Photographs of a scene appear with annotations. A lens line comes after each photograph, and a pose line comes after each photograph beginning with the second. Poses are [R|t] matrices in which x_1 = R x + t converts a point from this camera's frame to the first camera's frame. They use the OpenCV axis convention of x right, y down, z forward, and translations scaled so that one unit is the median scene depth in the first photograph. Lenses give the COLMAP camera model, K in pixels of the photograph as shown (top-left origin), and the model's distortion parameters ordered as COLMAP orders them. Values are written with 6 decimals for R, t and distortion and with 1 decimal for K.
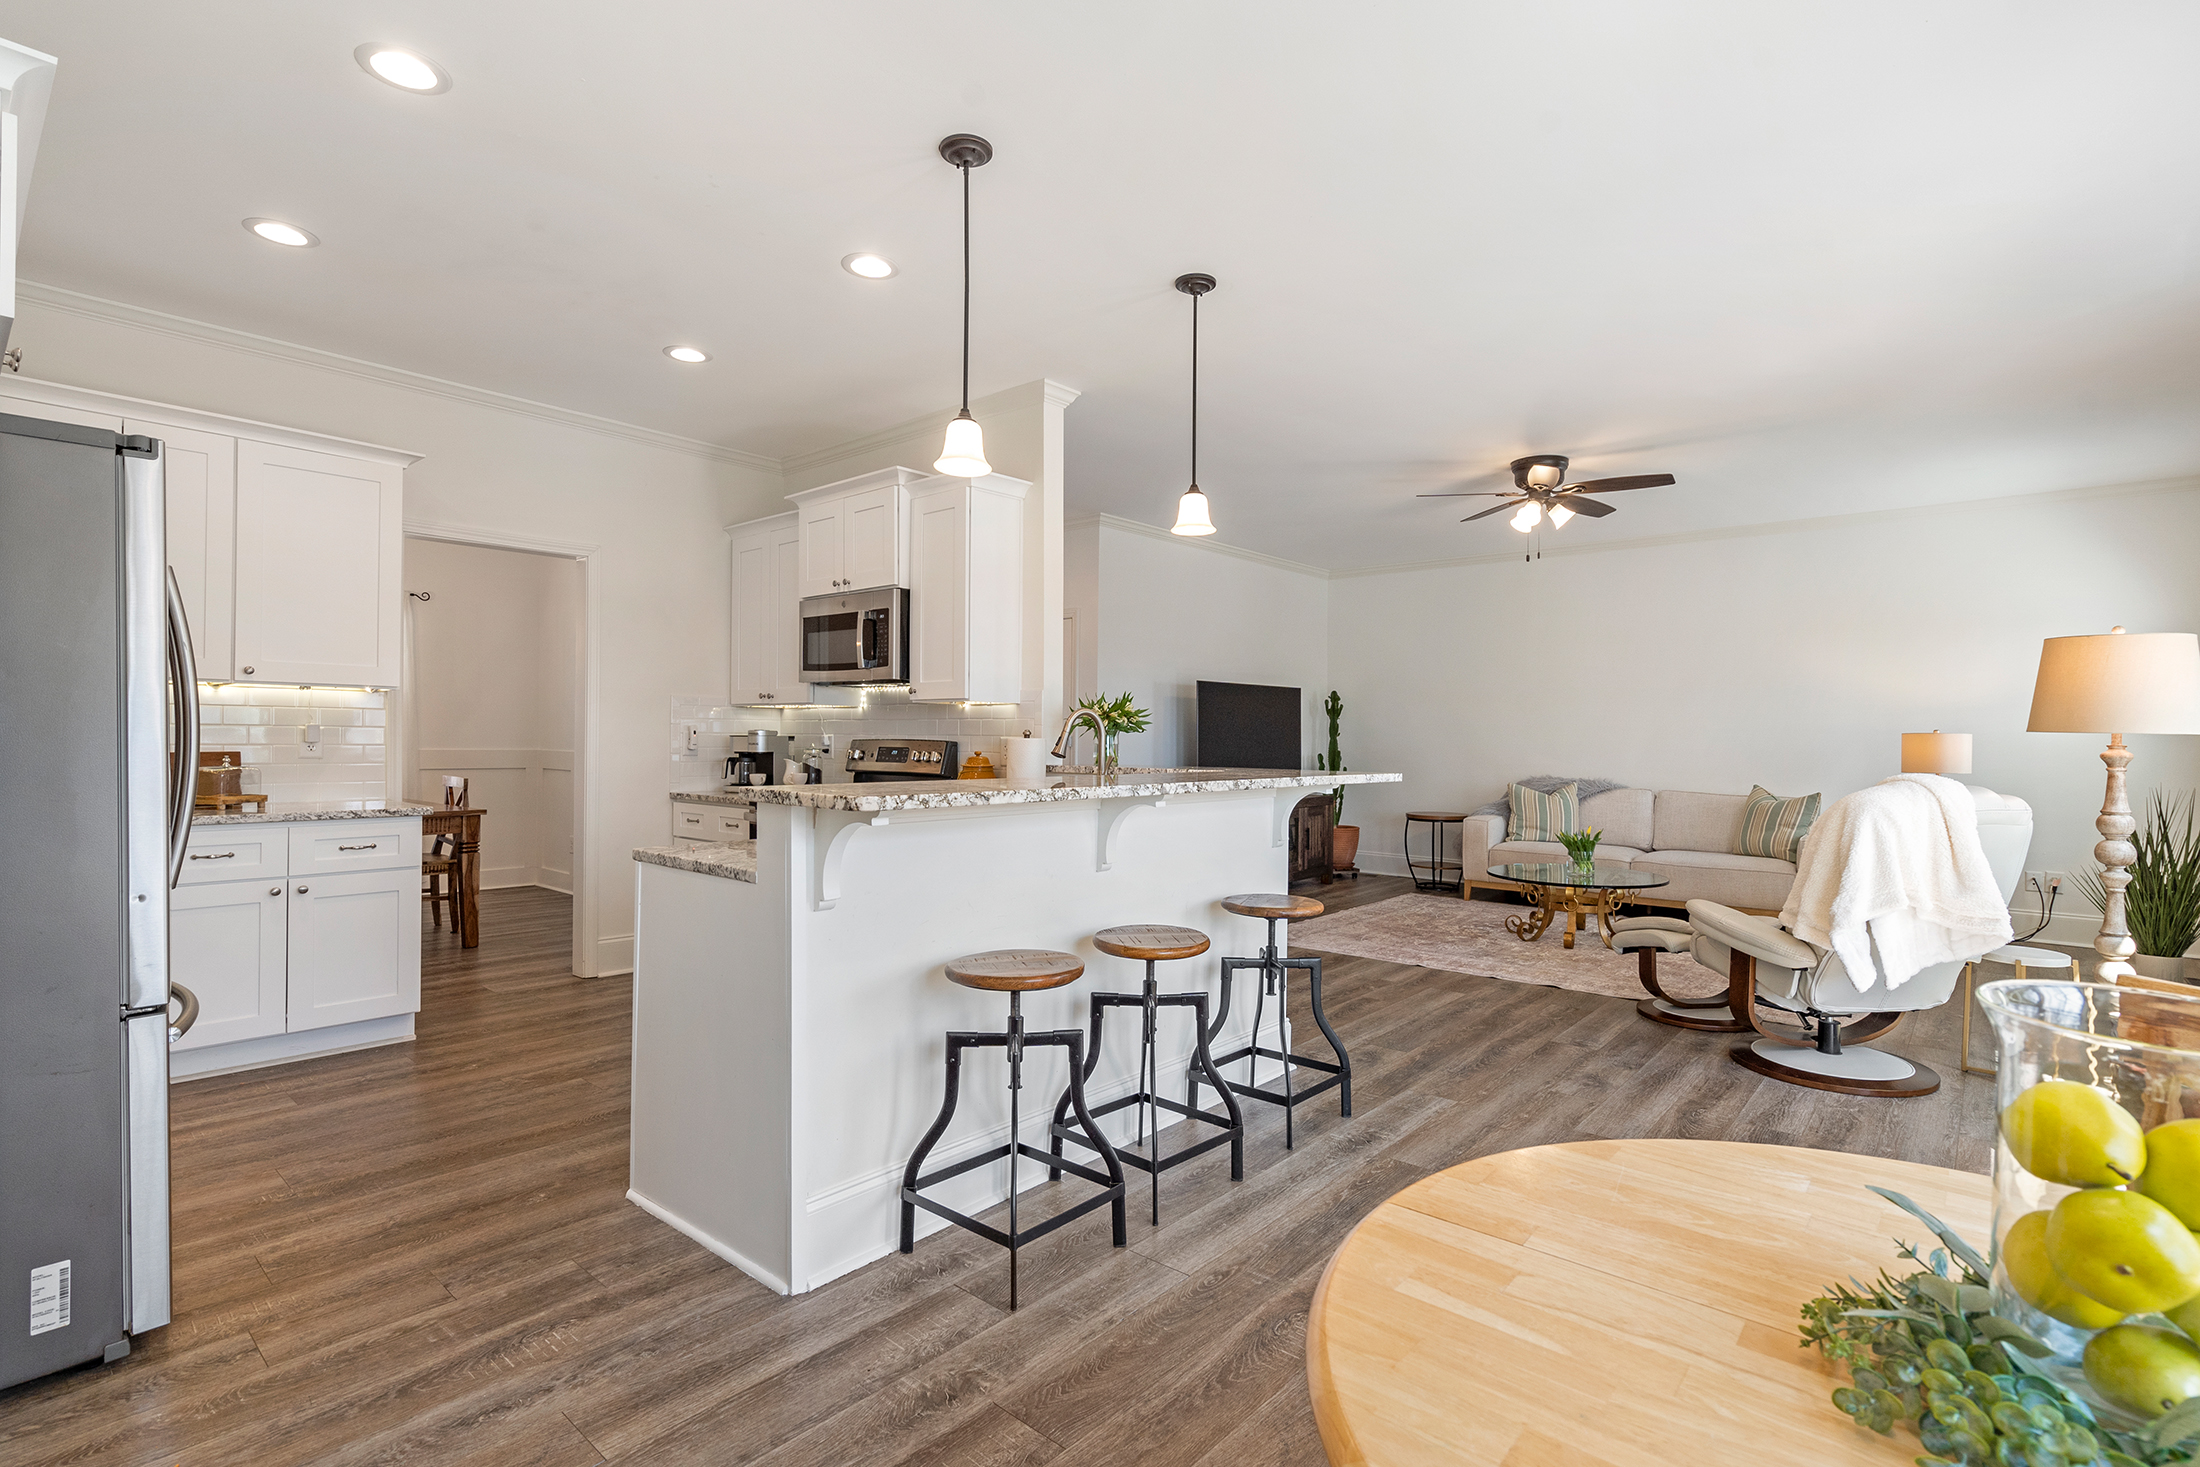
lens RADIAL K [[1034.3, 0, 1069.5], [0, 1034.3, 733.8], [0, 0, 1]] dist [0.000824, 0.000100]
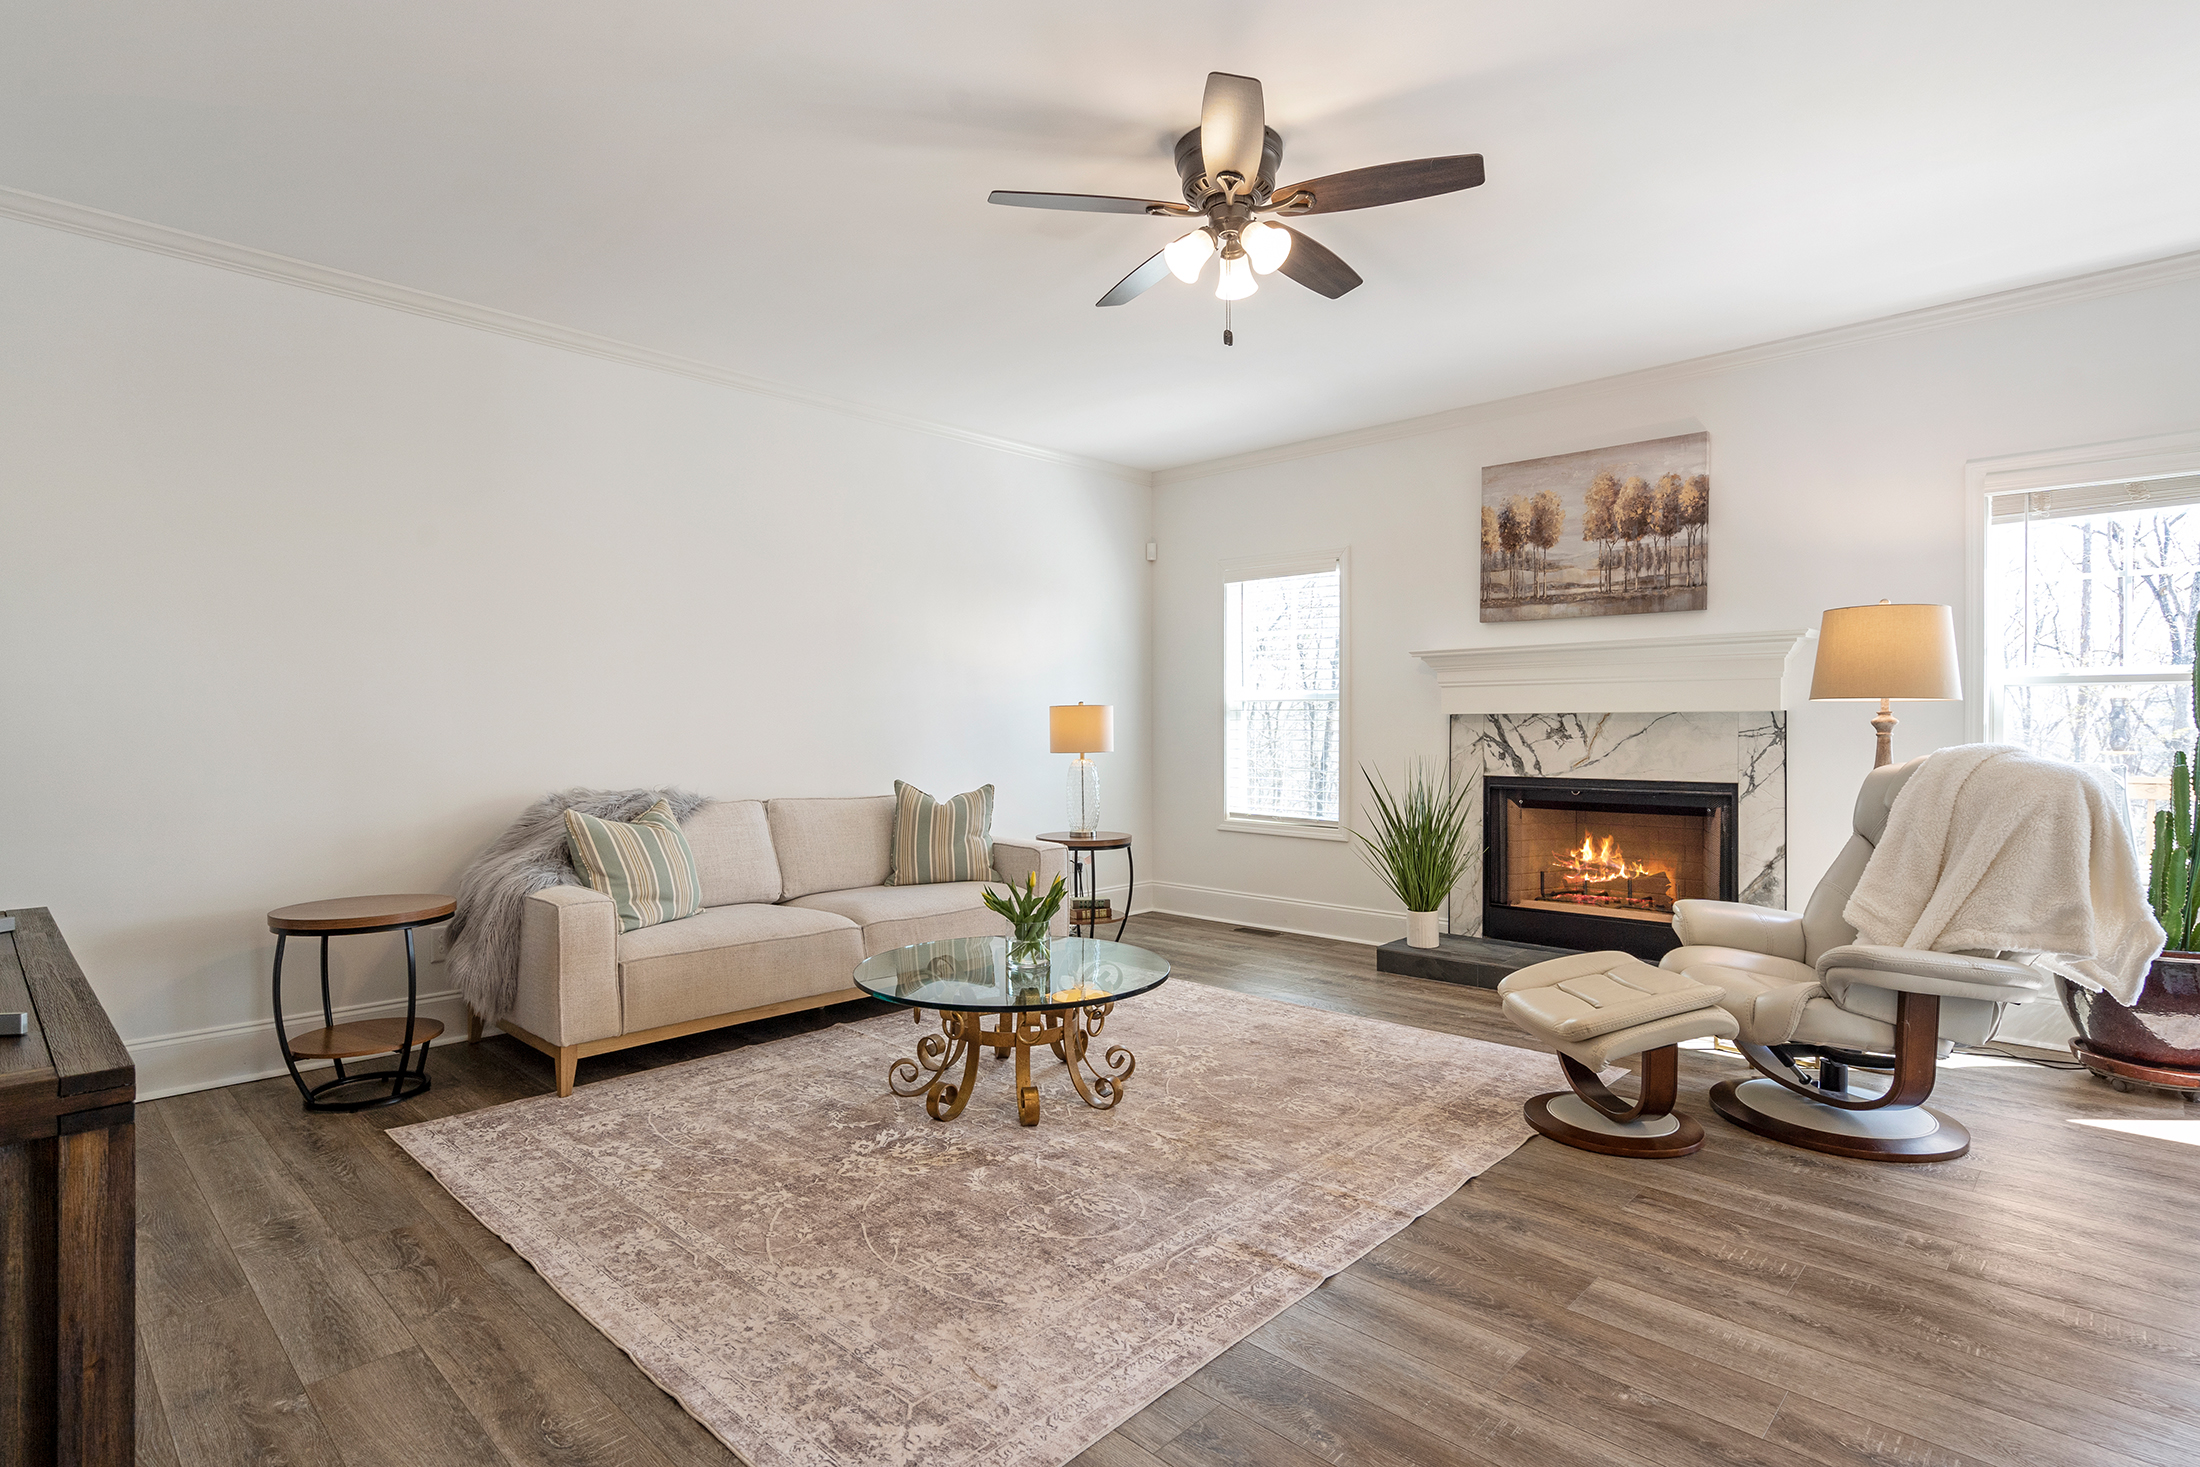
lens RADIAL K [[1101.7, 0, 1095.4], [0, 1101.7, 730.3], [0, 0, 1]] dist [0.000733, 0.000318]
pose [[0.030137, -0.013461, 0.999455, -0.076286], [0.001740, 0.999909, 0.013415, 0.012747], [-0.999544, 0.001334, 0.030157, 1.261821]]
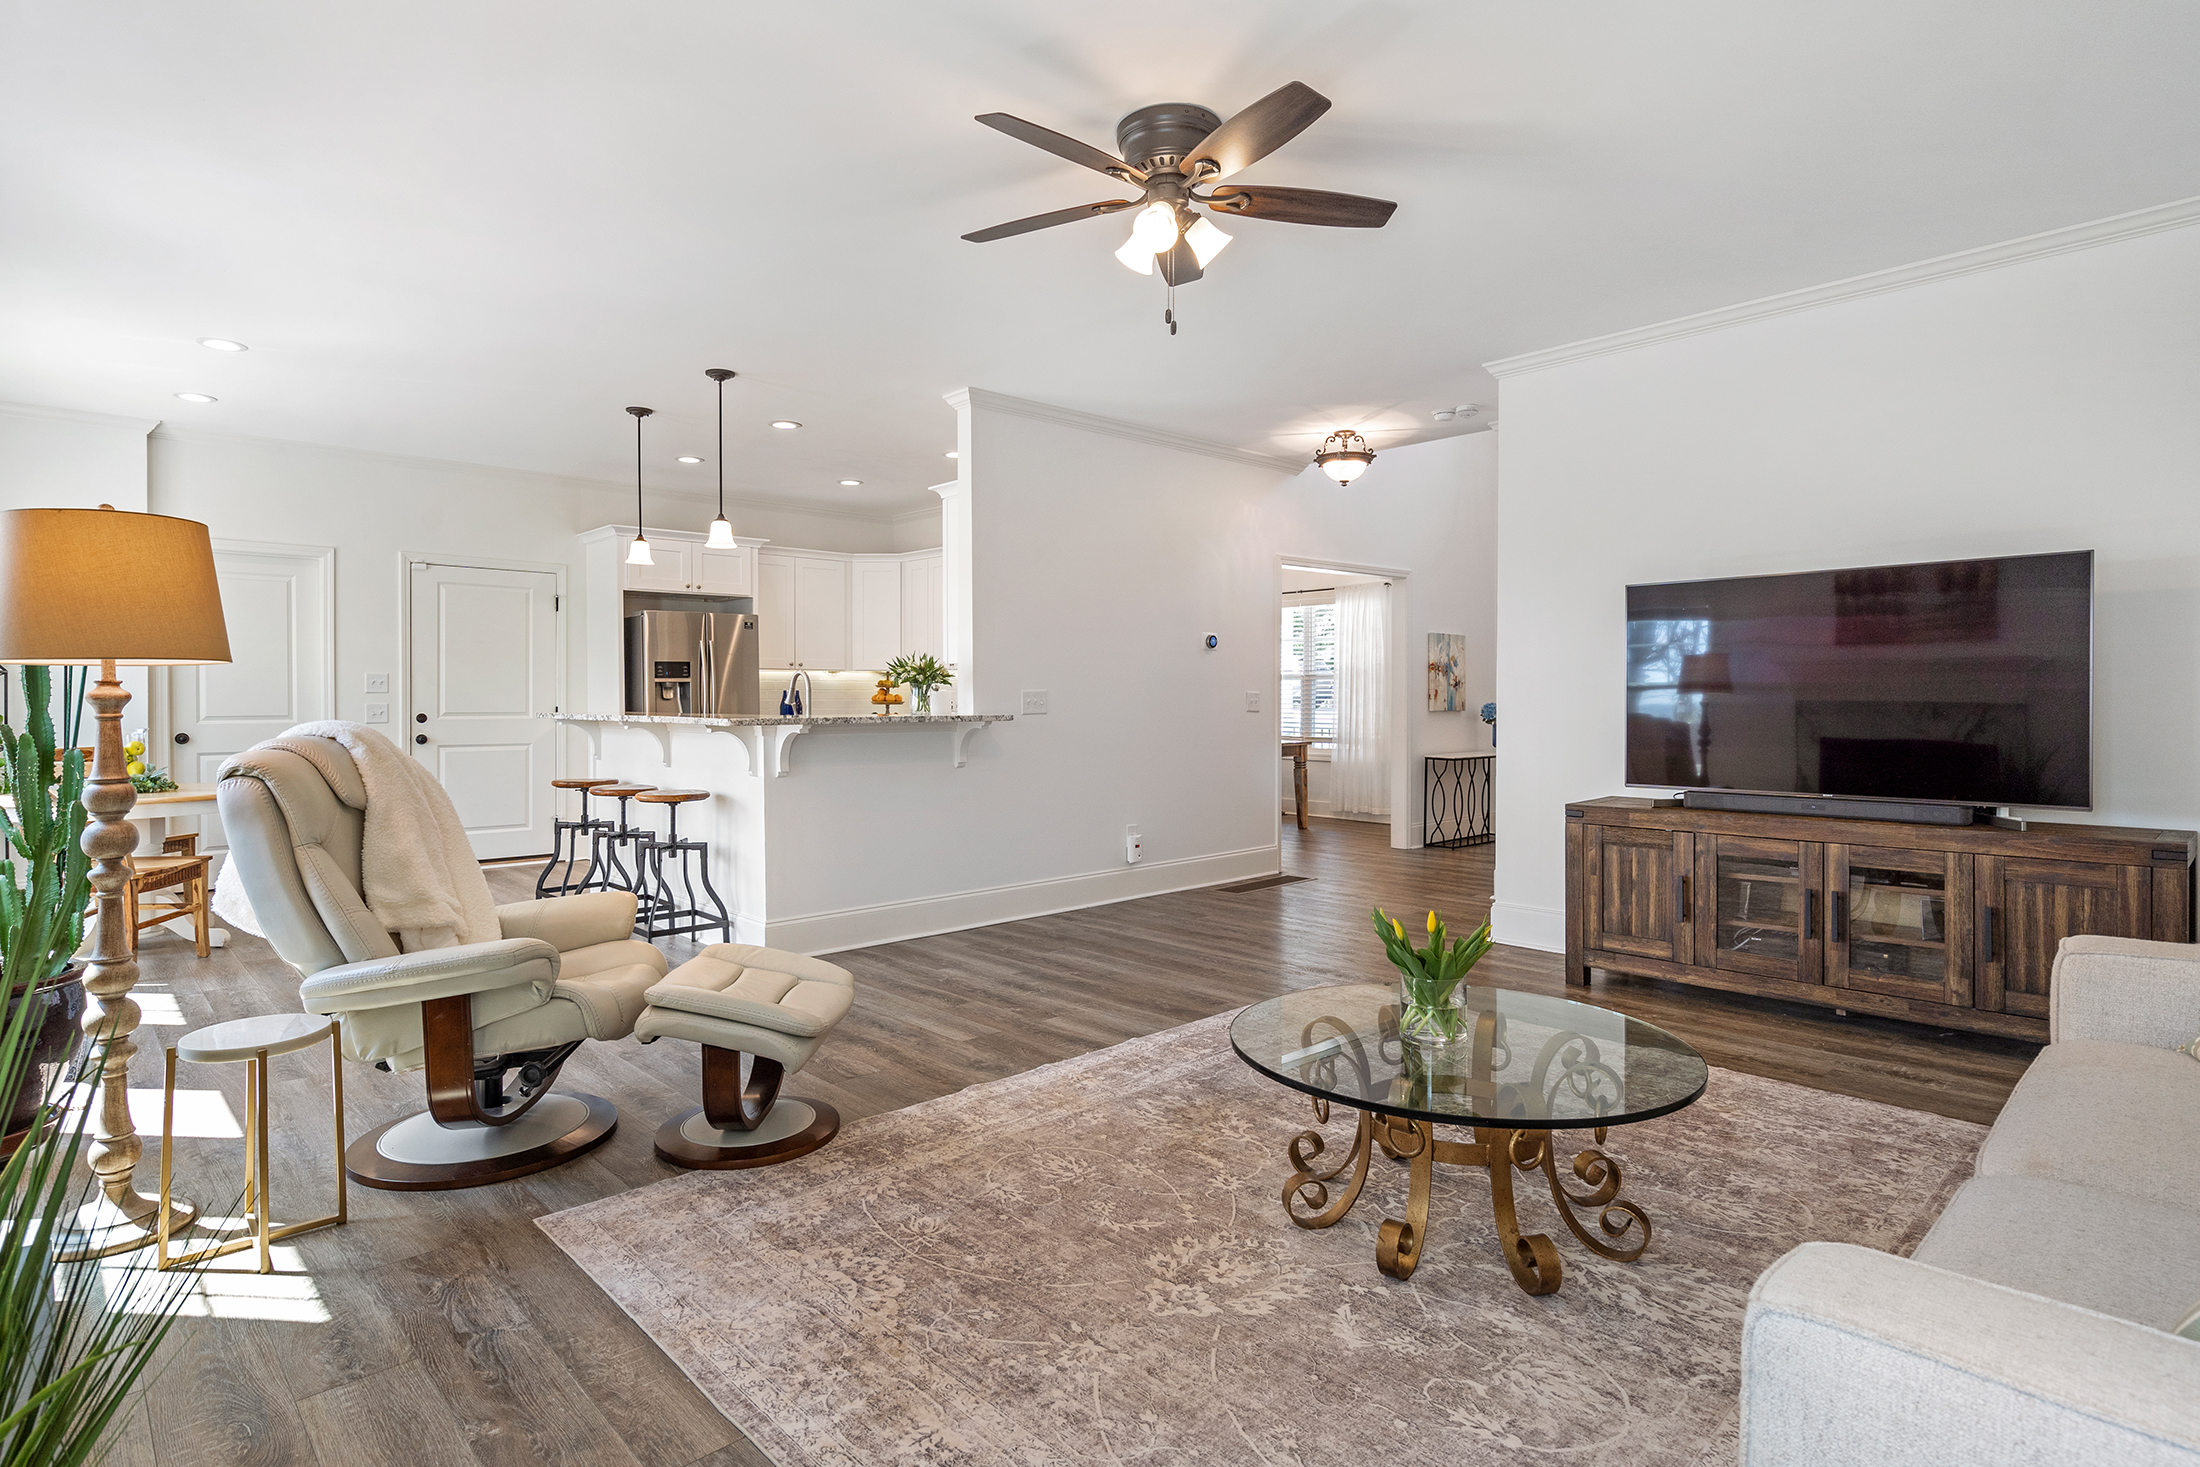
lens RADIAL K [[1130.4, 0, 1110.3], [0, 1130.4, 732.7], [0, 0, 1]] dist [0.001672, 0.000278]
pose [[-0.067340, 0.022569, -0.997475, 1.293474], [0.003753, 0.999743, 0.022367, 0.025865], [0.997723, -0.002237, -0.067407, 1.210615]]
